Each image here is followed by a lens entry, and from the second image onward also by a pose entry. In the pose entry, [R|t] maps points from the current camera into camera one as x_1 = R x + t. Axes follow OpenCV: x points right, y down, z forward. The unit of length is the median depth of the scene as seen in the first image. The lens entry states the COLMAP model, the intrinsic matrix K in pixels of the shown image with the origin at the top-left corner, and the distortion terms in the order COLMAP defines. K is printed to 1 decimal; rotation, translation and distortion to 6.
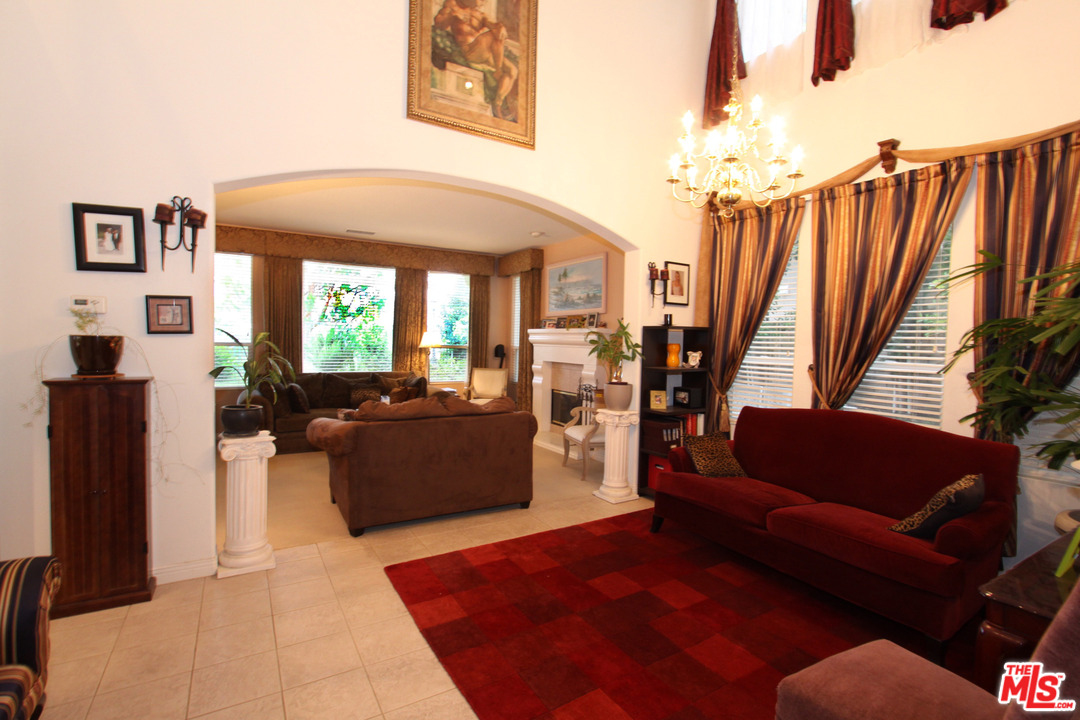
lens RADIAL K [[497.6, 0, 538.4], [0, 497.6, 364.7], [0, 0, 1]] dist [-0.020535, -0.000289]
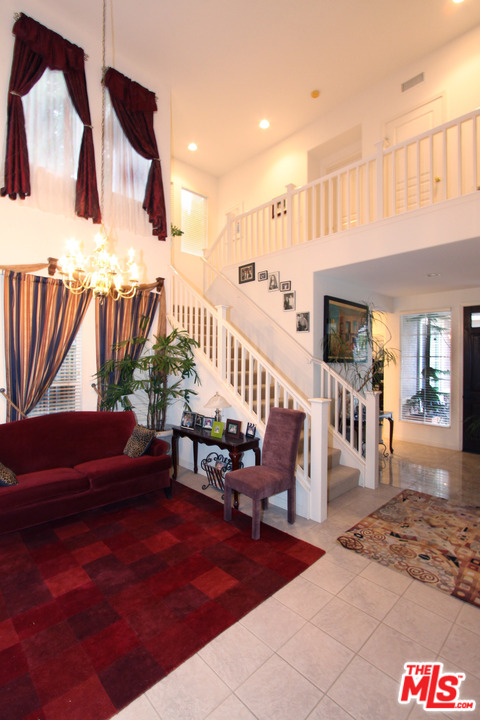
lens RADIAL K [[331.7, 0, 239.0], [0, 331.7, 359.6], [0, 0, 1]] dist [-0.020535, -0.000289]
pose [[-0.211224, -0.034246, 0.976837, -0.614452], [0.023216, 0.998928, 0.040040, -0.122182], [-0.977162, 0.031136, -0.210203, 0.606155]]
